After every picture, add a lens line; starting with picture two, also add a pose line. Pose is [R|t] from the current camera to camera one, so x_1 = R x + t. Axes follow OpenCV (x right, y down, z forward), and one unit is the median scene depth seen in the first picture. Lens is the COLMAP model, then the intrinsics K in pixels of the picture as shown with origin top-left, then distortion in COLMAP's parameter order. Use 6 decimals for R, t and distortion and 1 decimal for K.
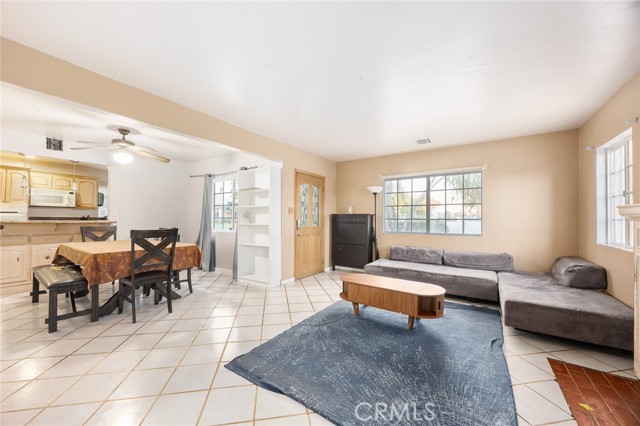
lens RADIAL K [[238.5, 0, 319.1], [0, 238.5, 218.2], [0, 0, 1]] dist [-0.007558, -0.000193]
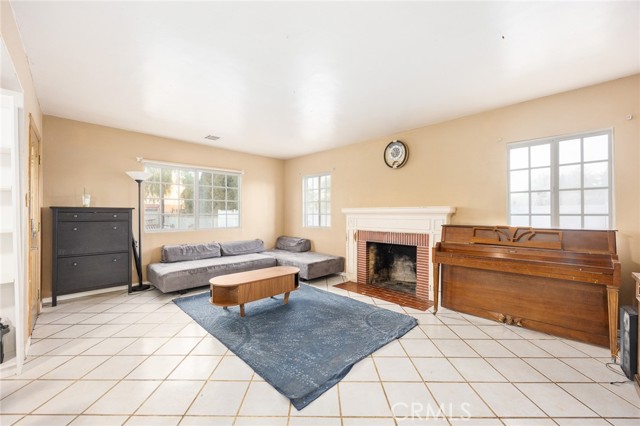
lens RADIAL K [[251.0, 0, 319.1], [0, 251.0, 210.0], [0, 0, 1]] dist [-0.000890, -0.000048]
pose [[0.196933, 0.004444, 0.980407, -0.666068], [-0.000215, 0.999990, -0.004490, -0.012866], [-0.980417, 0.000673, 0.196932, 0.435621]]
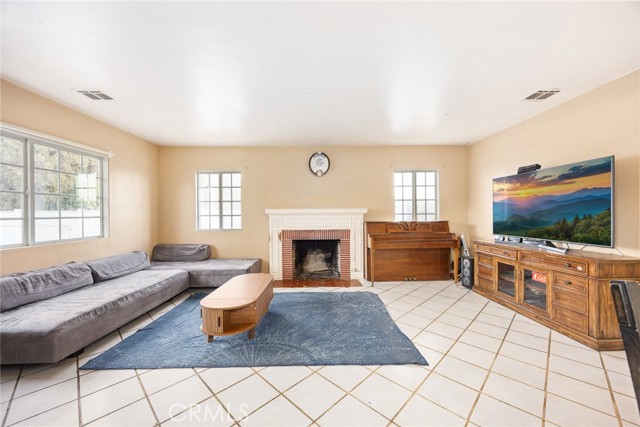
lens RADIAL K [[242.4, 0, 320.0], [0, 242.4, 213.5], [0, 0, 1]] dist [0.000592, 0.000106]
pose [[-0.556077, -0.004658, 0.831118, -0.555713], [0.001118, 0.999979, 0.006353, -0.013017], [-0.831130, 0.004462, -0.556060, 1.091442]]
